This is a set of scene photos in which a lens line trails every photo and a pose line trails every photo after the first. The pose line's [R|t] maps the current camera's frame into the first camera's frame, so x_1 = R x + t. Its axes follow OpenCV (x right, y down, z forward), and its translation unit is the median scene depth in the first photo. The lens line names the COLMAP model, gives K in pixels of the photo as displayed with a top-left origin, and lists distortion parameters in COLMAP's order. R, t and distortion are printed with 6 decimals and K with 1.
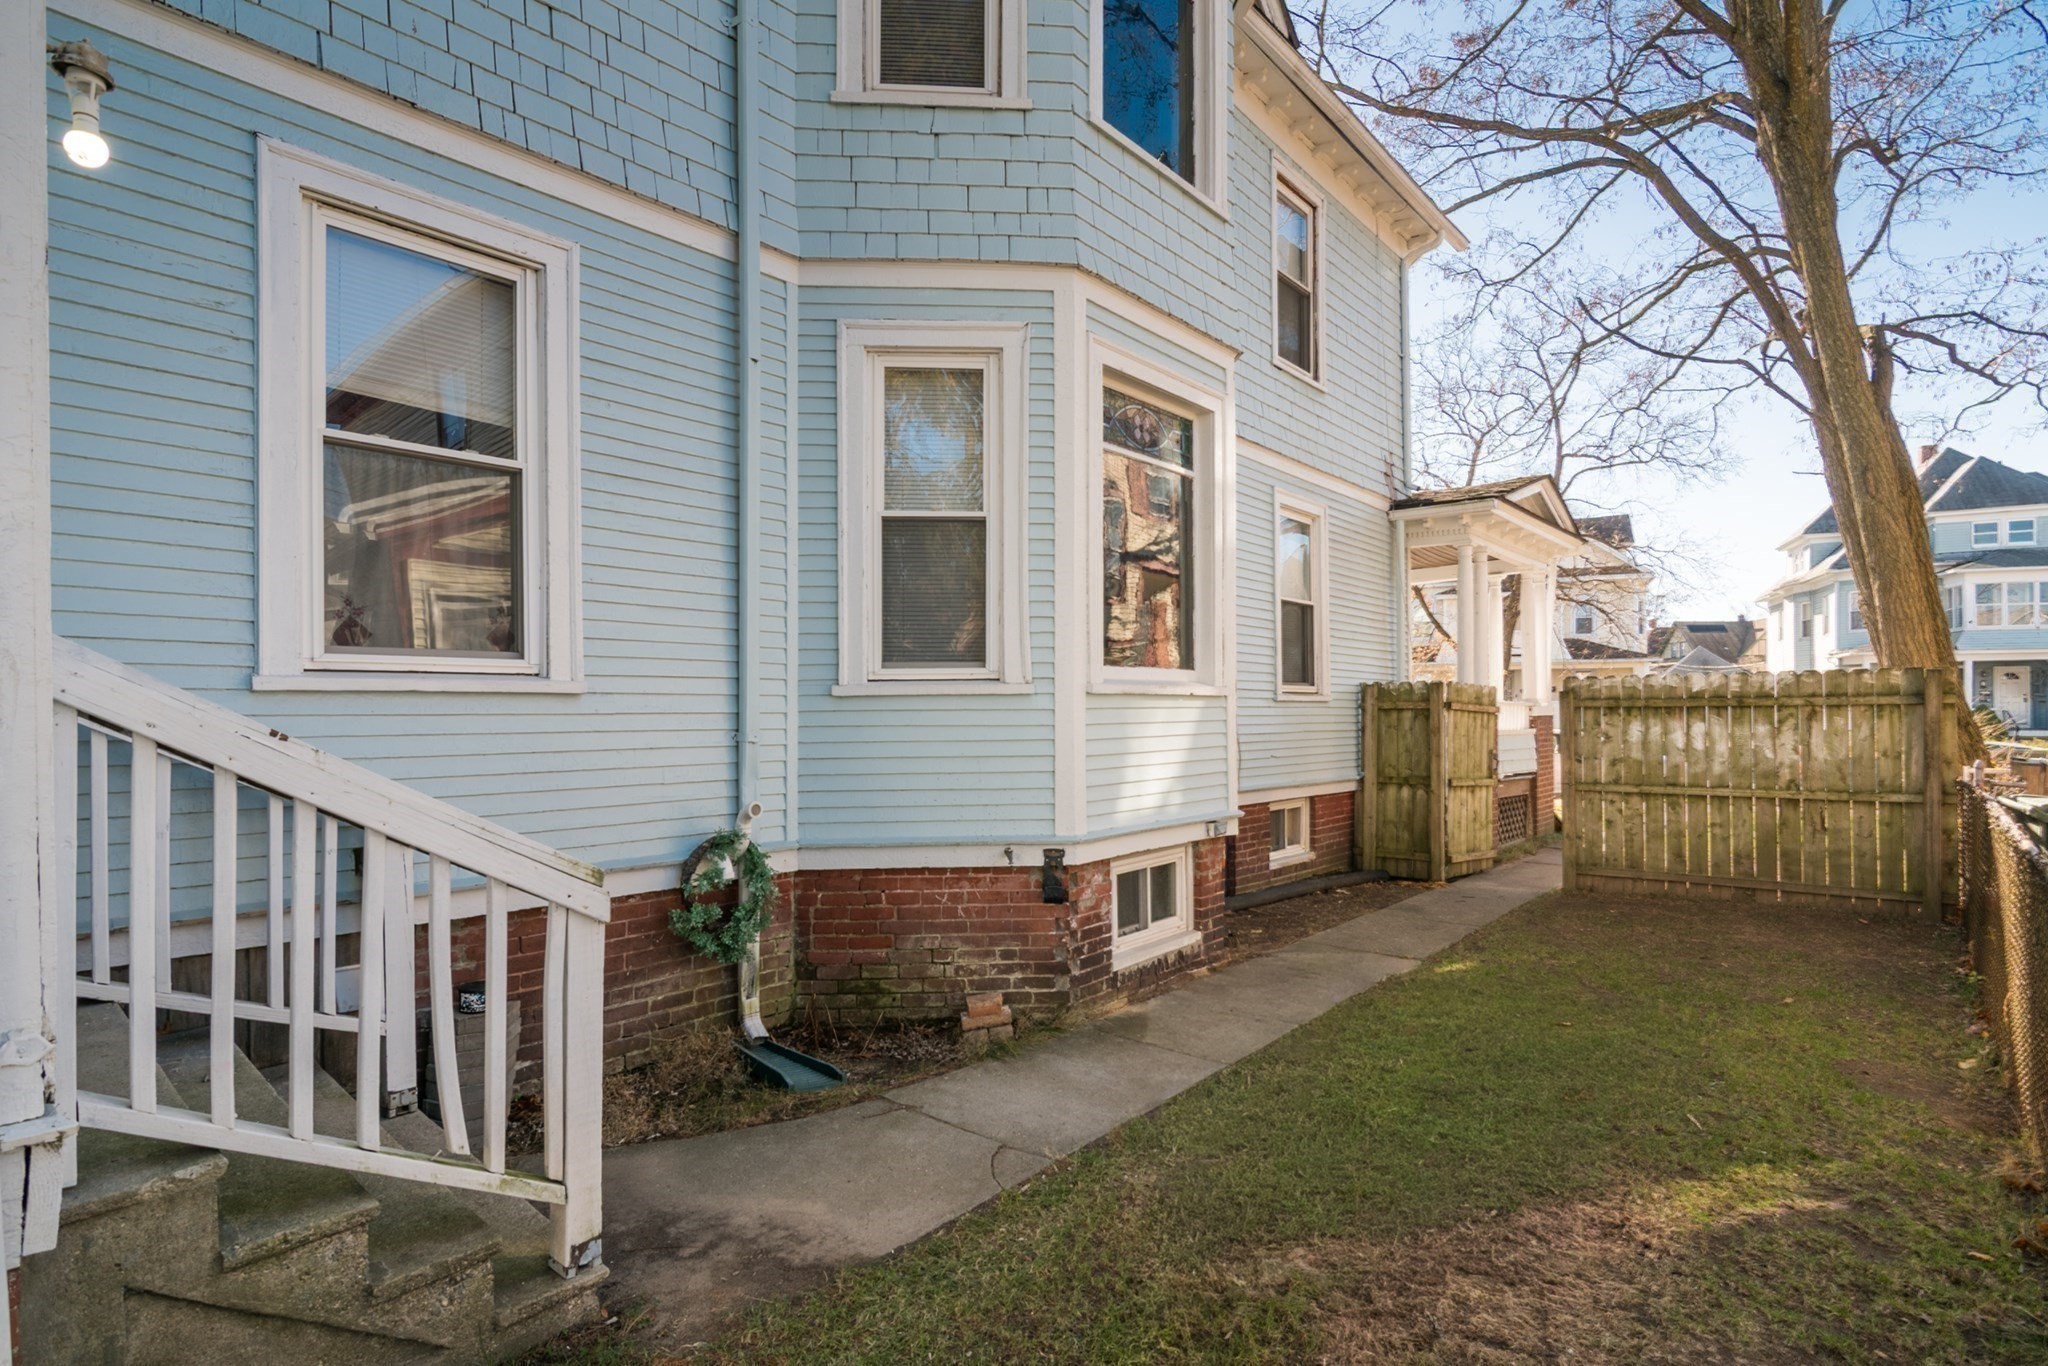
lens RADIAL K [[1008.5, 0, 1020.8], [0, 1008.5, 701.1], [0, 0, 1]] dist [-0.013863, 0.000184]
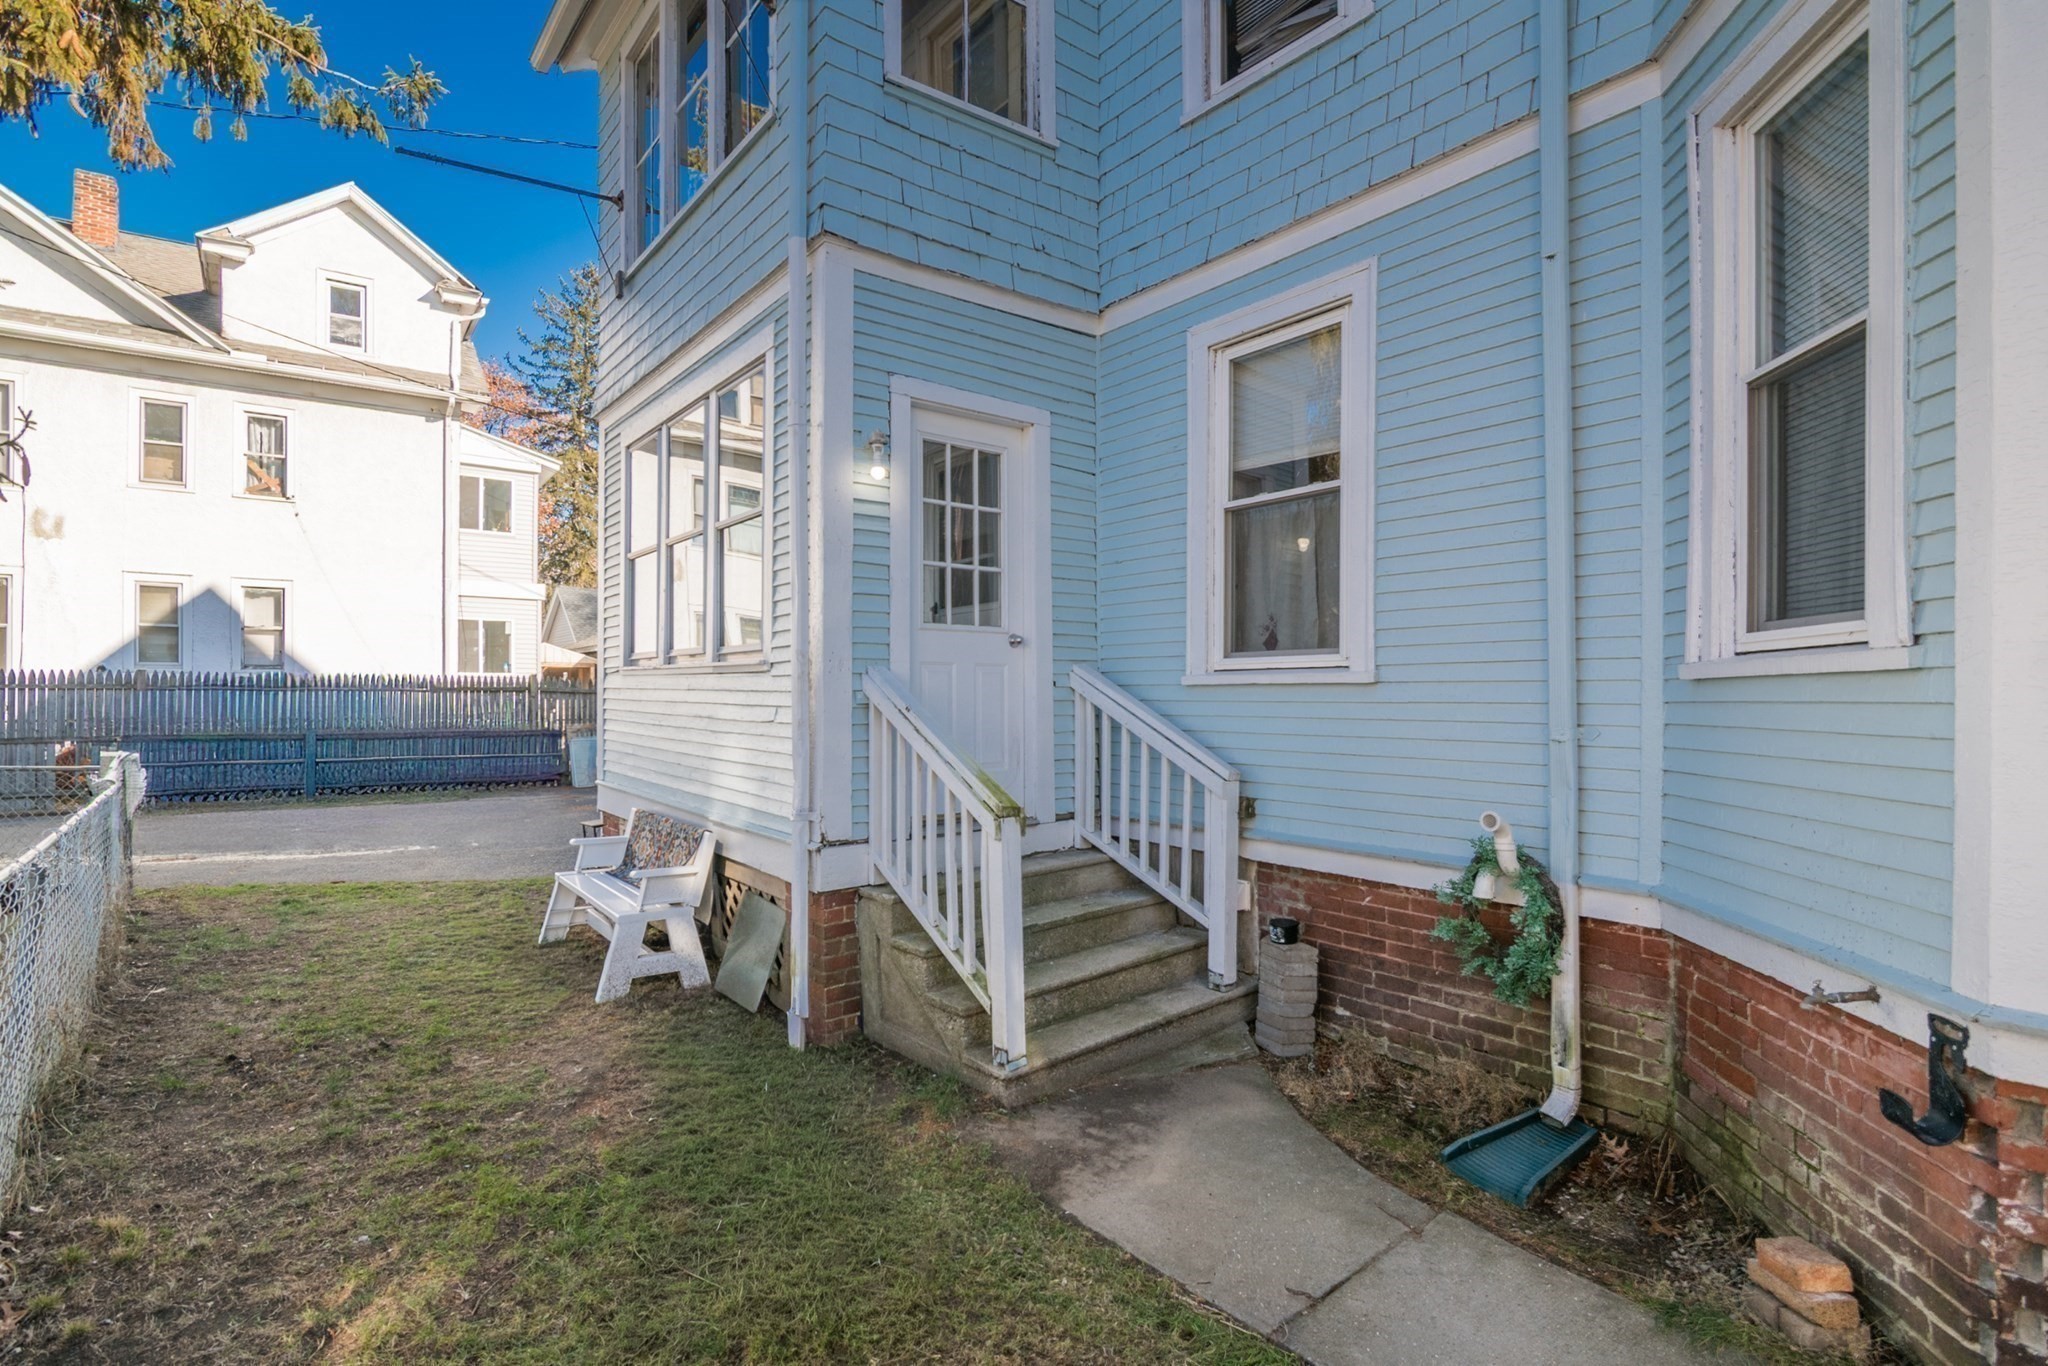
lens RADIAL K [[1020.2, 0, 1024.0], [0, 1020.2, 683.0], [0, 0, 1]] dist [-0.019284, -0.000575]
pose [[-0.210192, -0.008963, -0.977619, 0.549676], [0.006919, 0.999919, -0.010655, 0.001358], [0.977636, -0.009003, -0.210113, 0.700942]]
